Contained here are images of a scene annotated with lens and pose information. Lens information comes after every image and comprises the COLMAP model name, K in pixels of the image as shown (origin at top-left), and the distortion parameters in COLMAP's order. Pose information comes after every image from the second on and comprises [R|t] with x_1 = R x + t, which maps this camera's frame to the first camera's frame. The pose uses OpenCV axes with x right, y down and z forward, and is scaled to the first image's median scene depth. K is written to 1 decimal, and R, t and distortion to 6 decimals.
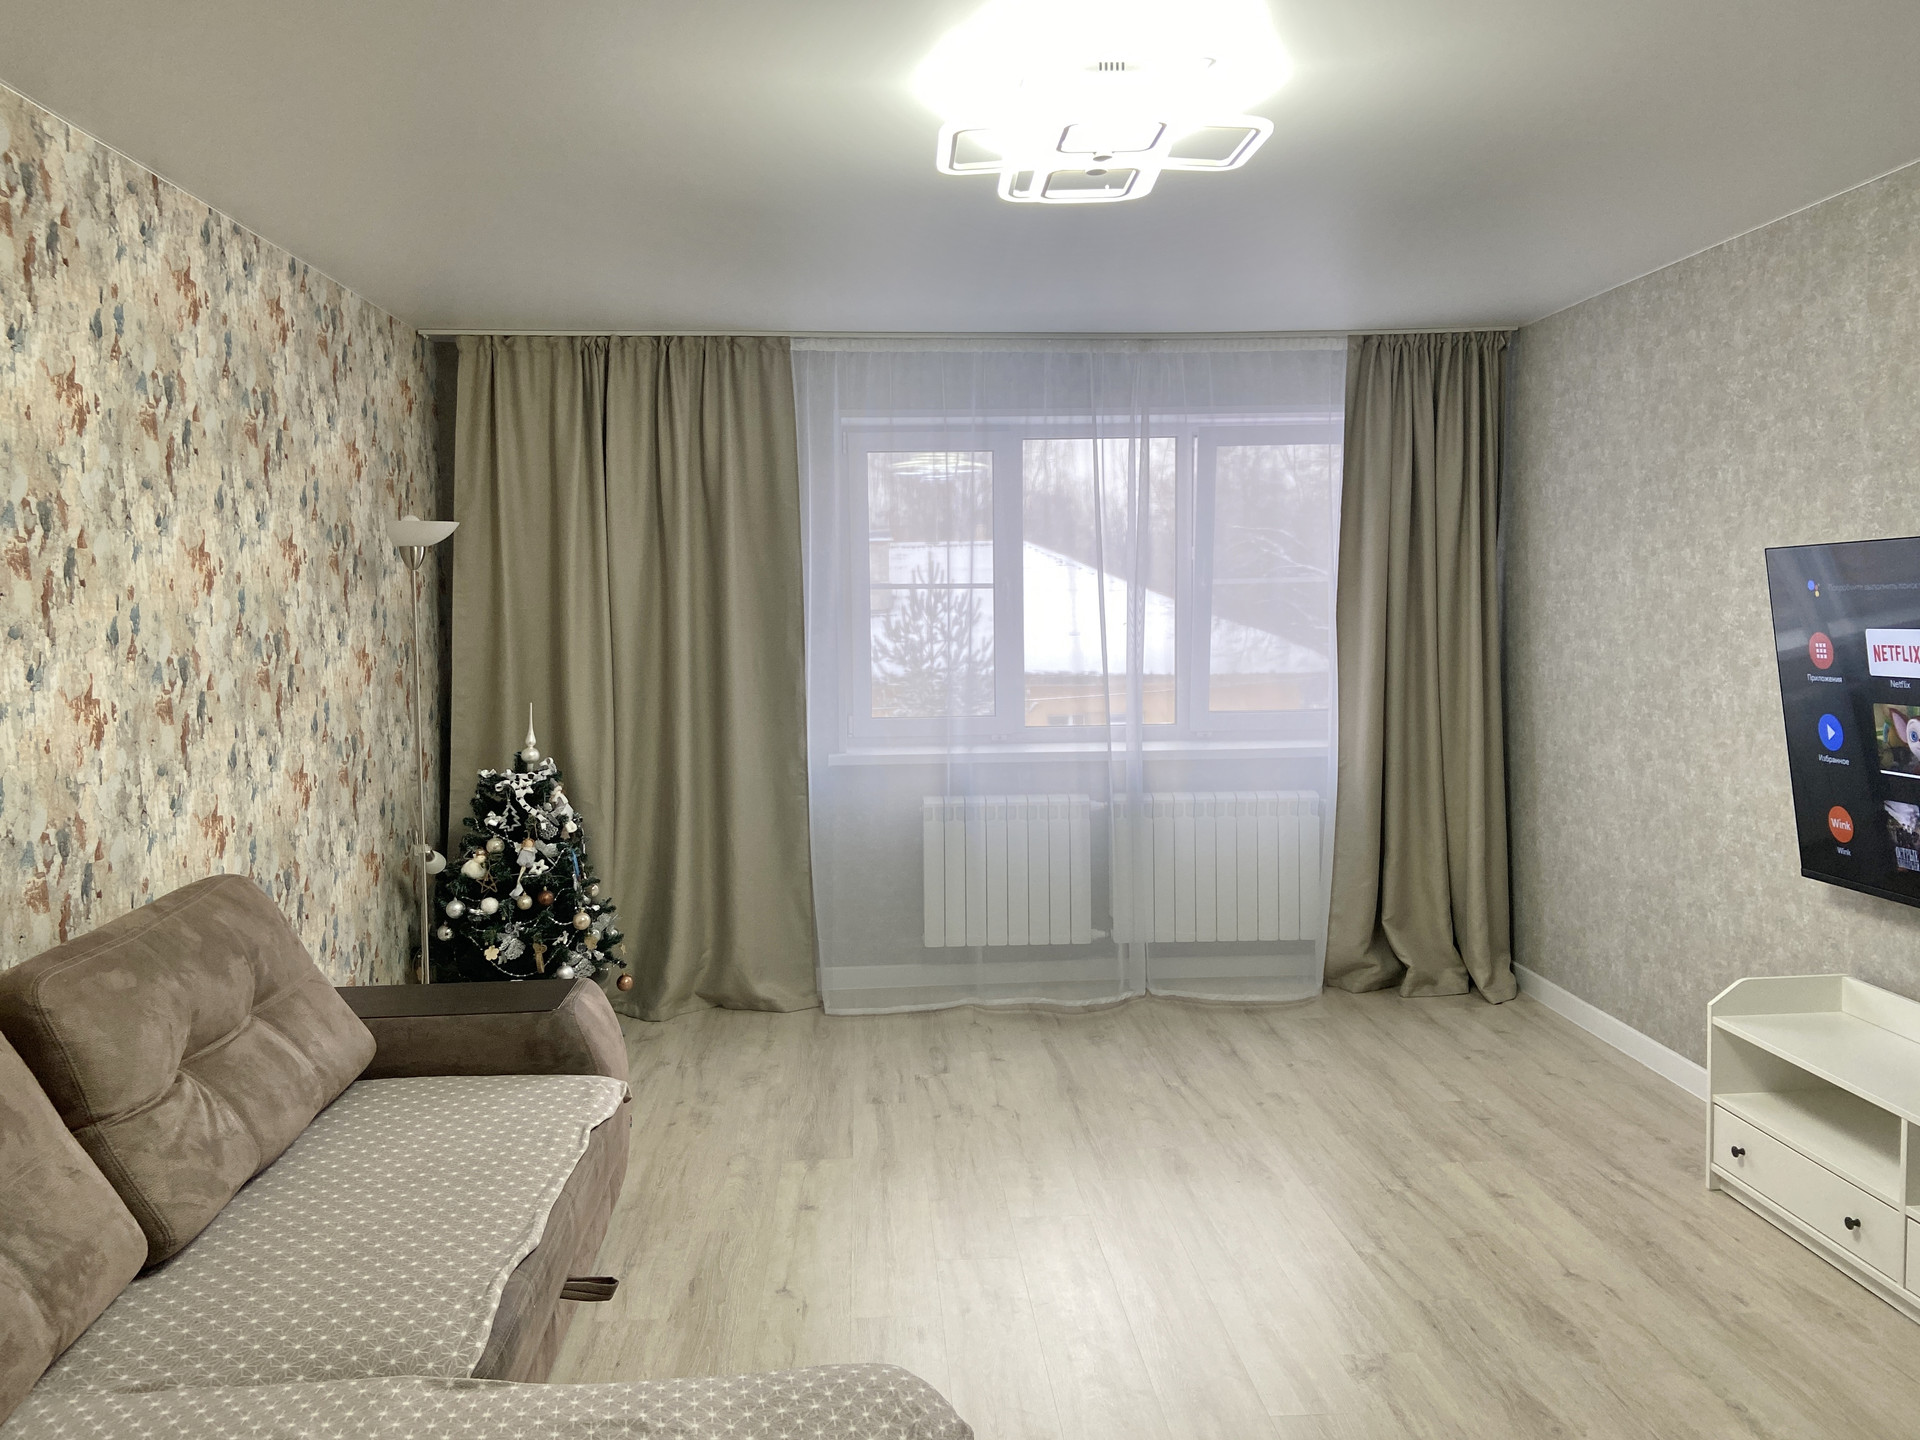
lens RADIAL K [[1452.0, 0, 945.2], [0, 1452.0, 713.6], [0, 0, 1]] dist [0.133732, -0.172500]
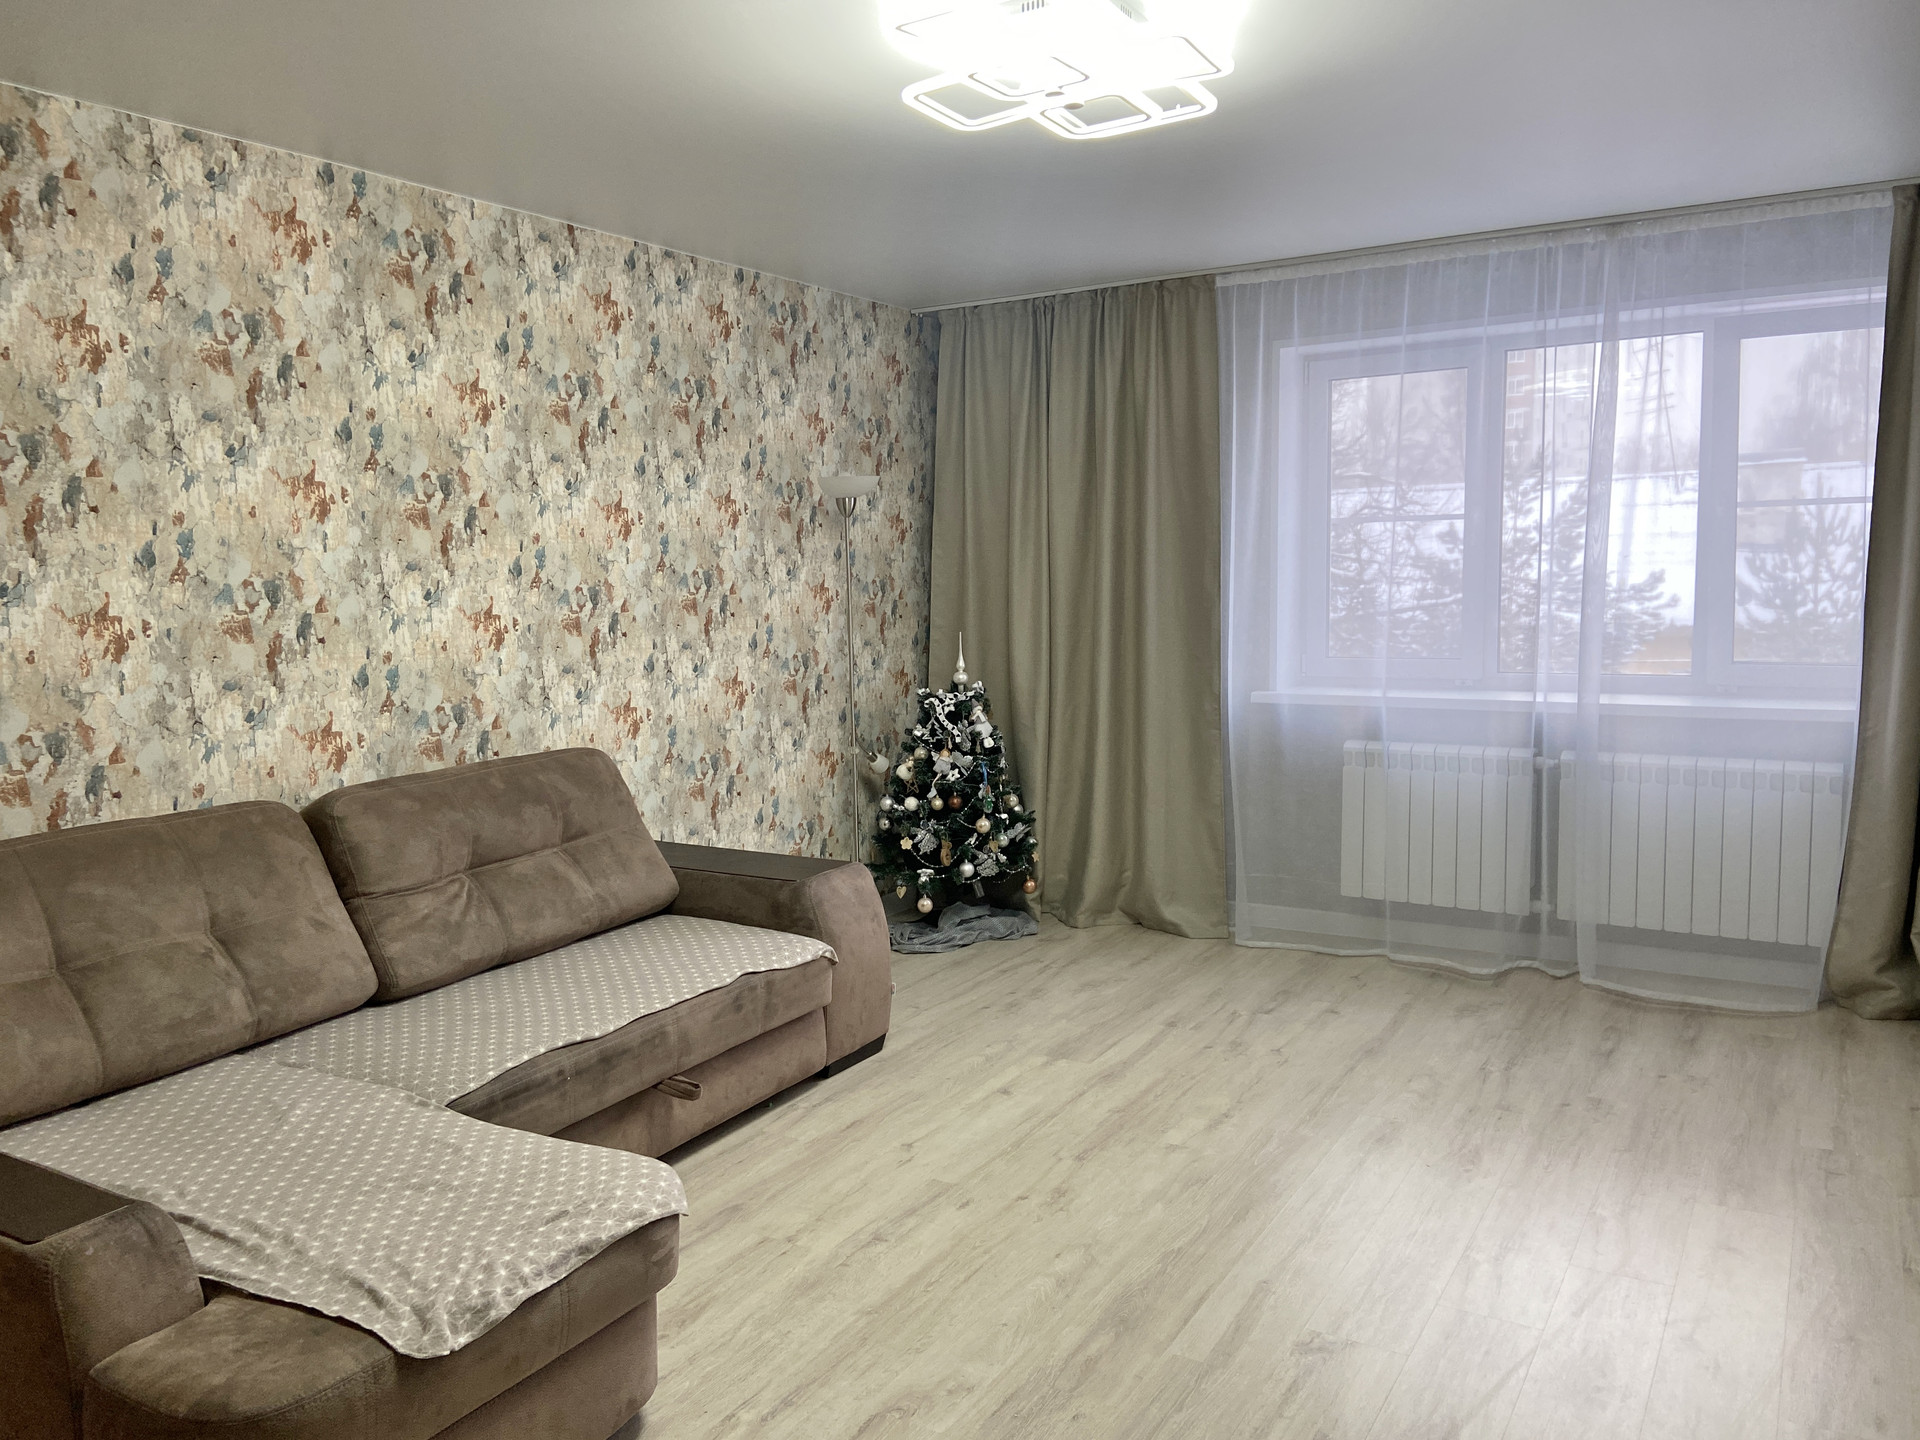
lens RADIAL K [[1452.0, 0, 945.2], [0, 1452.0, 713.6], [0, 0, 1]] dist [0.133732, -0.172500]
pose [[0.822502, 0.054323, -0.566162, 0.362624], [-0.032201, 0.998279, 0.049004, 0.001082], [0.567850, -0.022075, 0.822836, 0.061865]]
